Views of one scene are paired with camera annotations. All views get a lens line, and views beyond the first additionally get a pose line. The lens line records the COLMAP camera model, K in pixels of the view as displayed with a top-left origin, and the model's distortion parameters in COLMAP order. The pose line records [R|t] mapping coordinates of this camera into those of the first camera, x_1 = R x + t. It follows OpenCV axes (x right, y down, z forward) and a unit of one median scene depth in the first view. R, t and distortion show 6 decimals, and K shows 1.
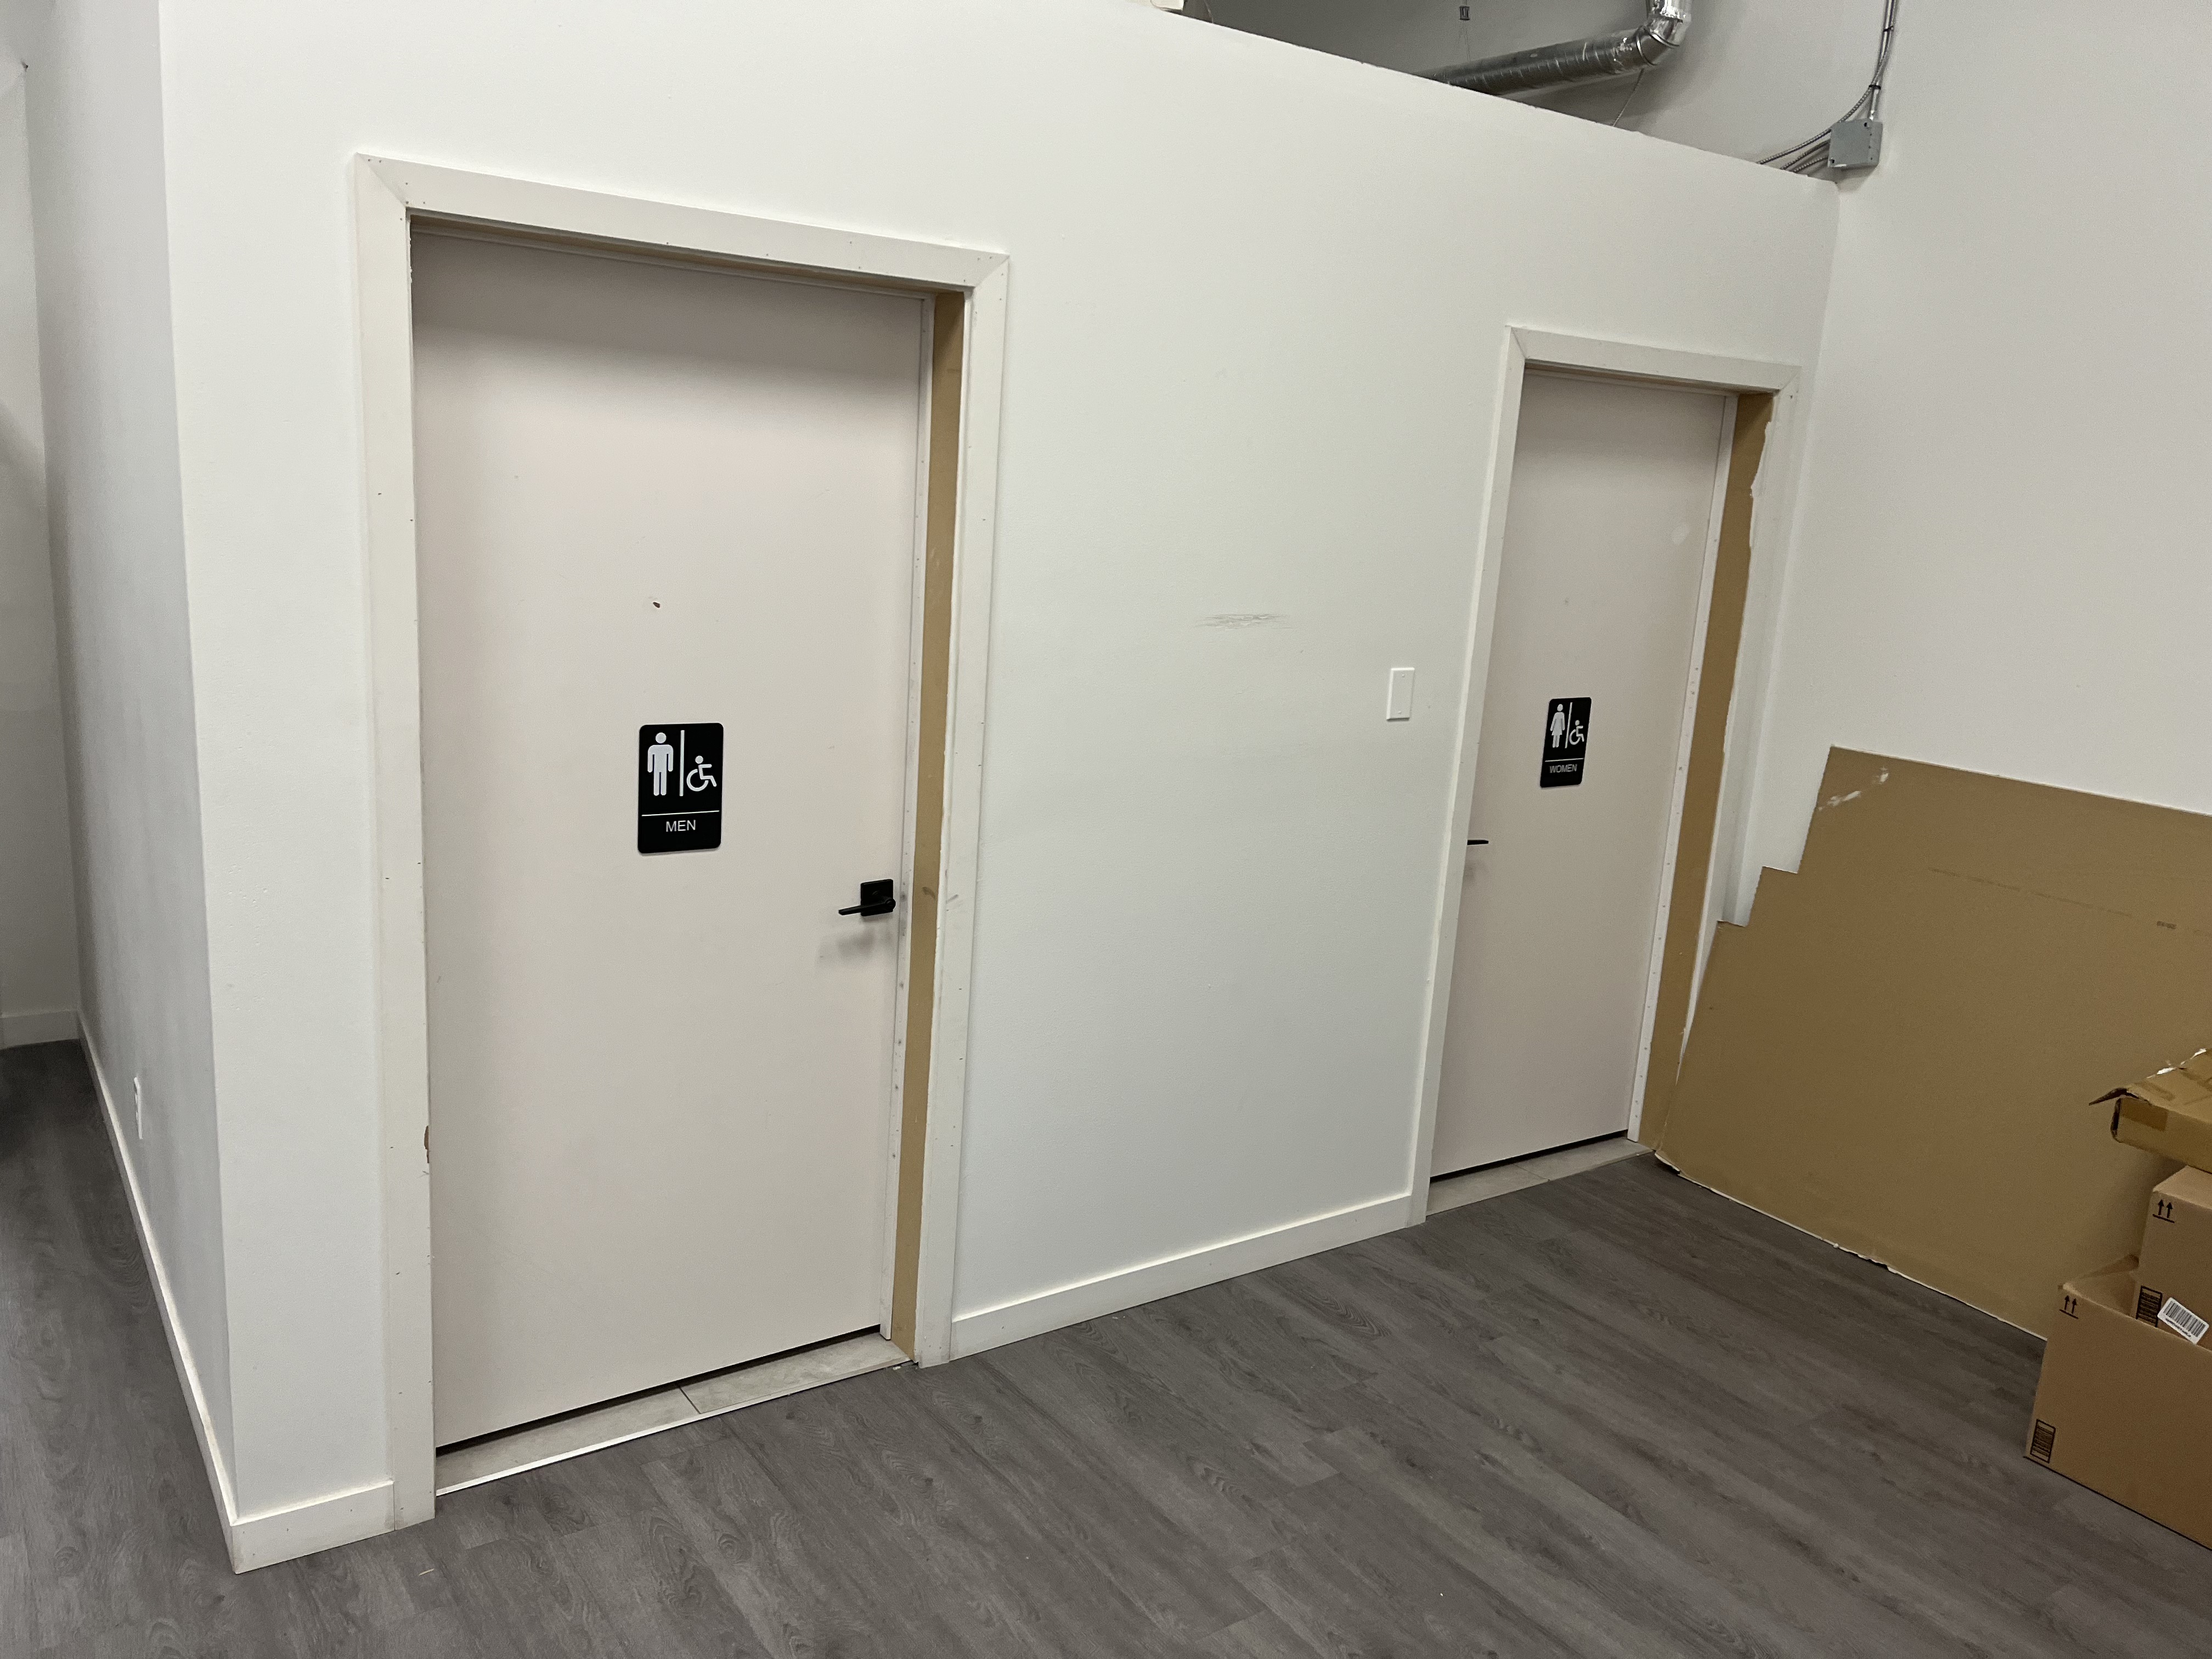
lens RADIAL K [[1659.9, 0, 1106.0], [0, 1659.9, 829.5], [0, 0, 1]] dist [0.072812, -0.104034]
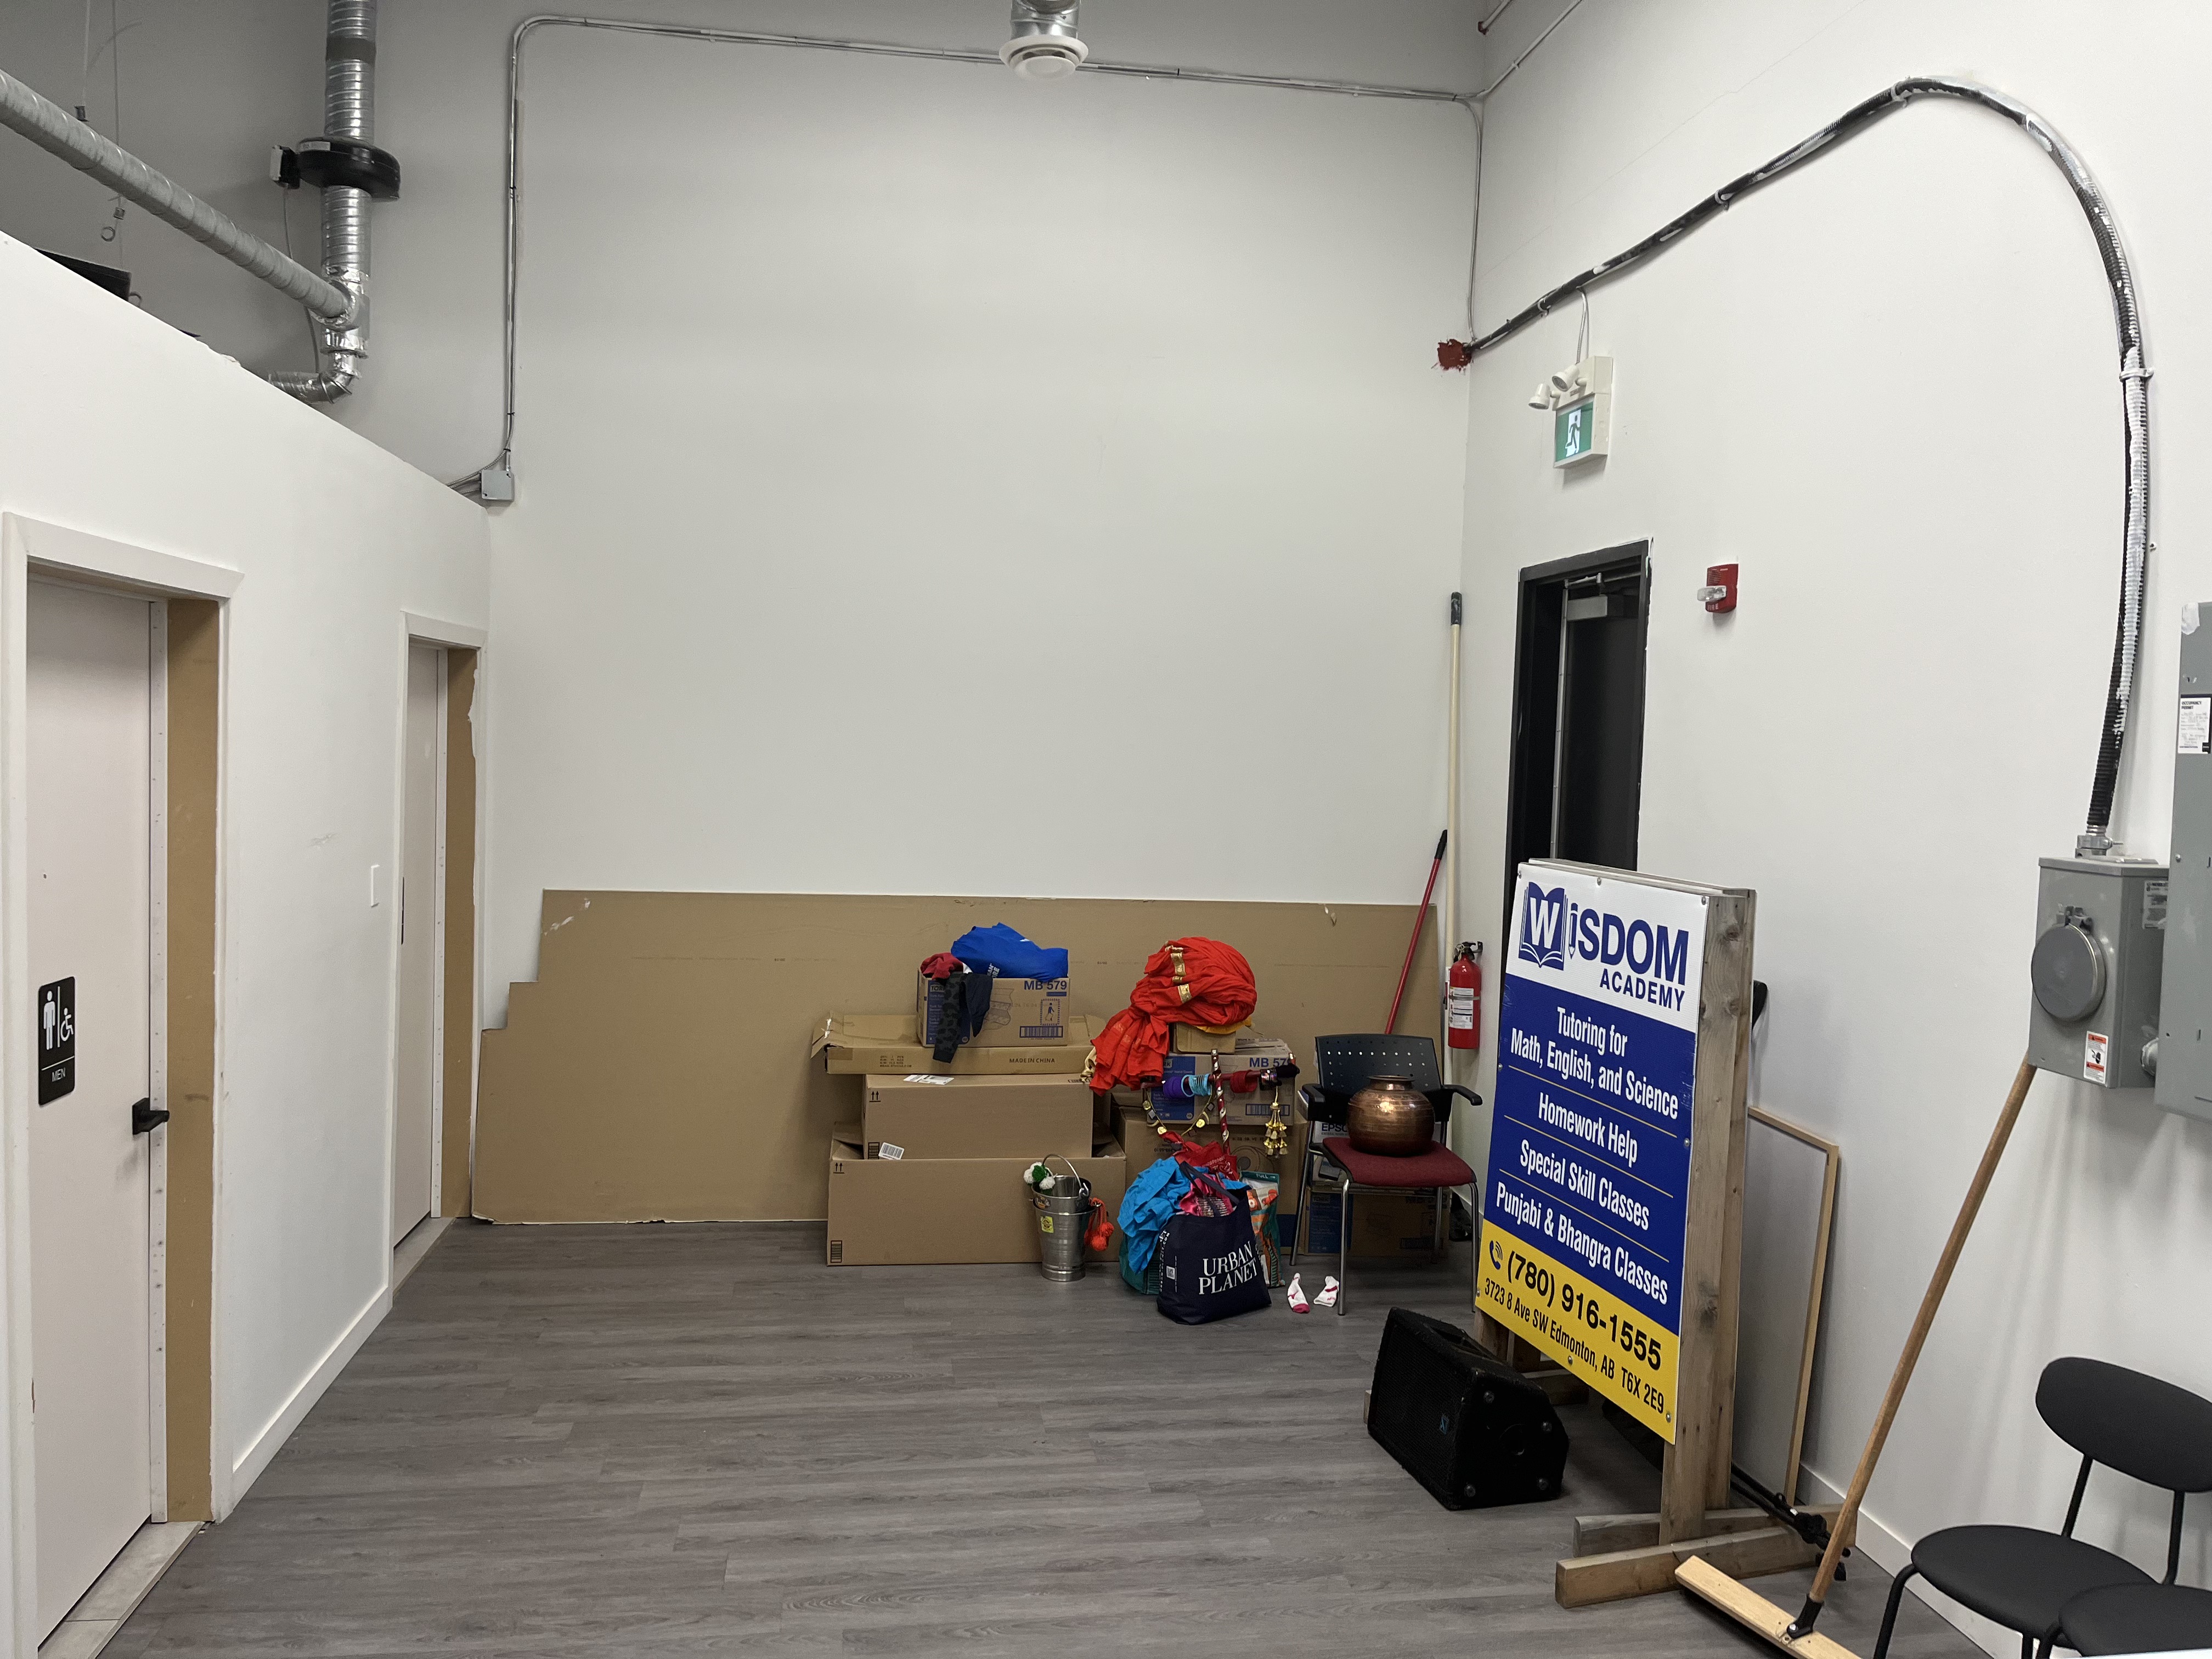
lens RADIAL K [[1659.9, 0, 1106.0], [0, 1659.9, 829.5], [0, 0, 1]] dist [0.072812, -0.104034]
pose [[0.445832, -0.098622, 0.889667, -0.816817], [0.183732, 0.982832, 0.016877, -0.047033], [-0.876058, 0.155936, 0.456297, -0.112546]]
